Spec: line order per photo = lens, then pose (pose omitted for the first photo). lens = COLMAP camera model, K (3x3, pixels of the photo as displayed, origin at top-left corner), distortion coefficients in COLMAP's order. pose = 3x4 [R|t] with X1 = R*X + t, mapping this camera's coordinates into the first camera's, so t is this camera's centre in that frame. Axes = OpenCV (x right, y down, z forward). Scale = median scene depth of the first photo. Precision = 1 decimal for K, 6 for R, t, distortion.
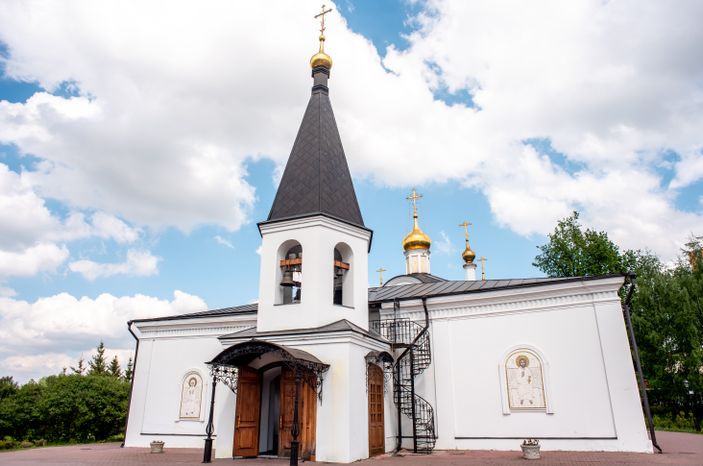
lens RADIAL K [[494.4, 0, 352.7], [0, 494.4, 236.4], [0, 0, 1]] dist [-0.061823, 0.017267]
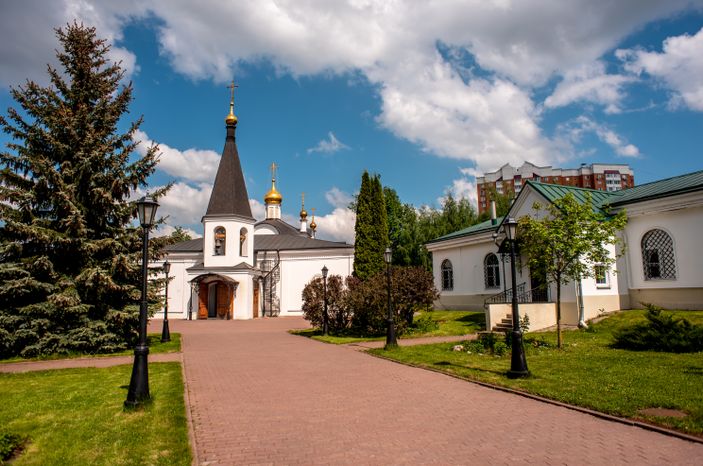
lens RADIAL K [[494.4, 0, 351.1], [0, 494.4, 228.5], [0, 0, 1]] dist [-0.061823, 0.017267]
pose [[0.951343, 0.036121, 0.306009, -0.236374], [-0.097336, 0.977483, 0.187223, -0.441238], [-0.292356, -0.207898, 0.933438, -1.197147]]
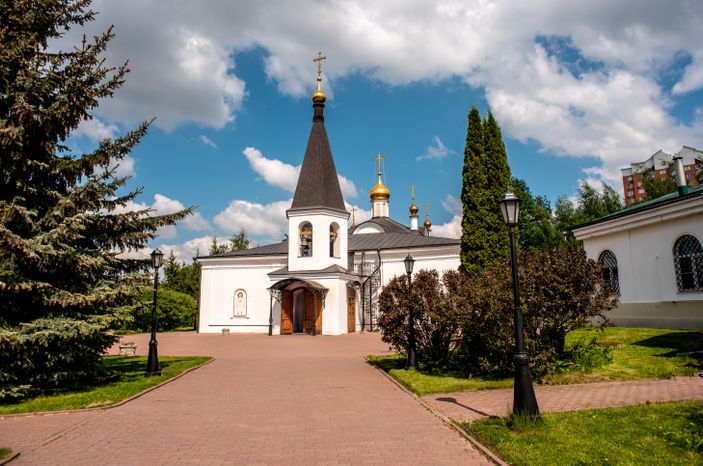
lens RADIAL K [[494.4, 0, 362.1], [0, 494.4, 229.0], [0, 0, 1]] dist [-0.061823, 0.017267]
pose [[0.997148, 0.006603, 0.075176, -0.054195], [-0.020125, 0.983357, 0.180563, -0.292587], [-0.072733, -0.181562, 0.980686, -0.792410]]
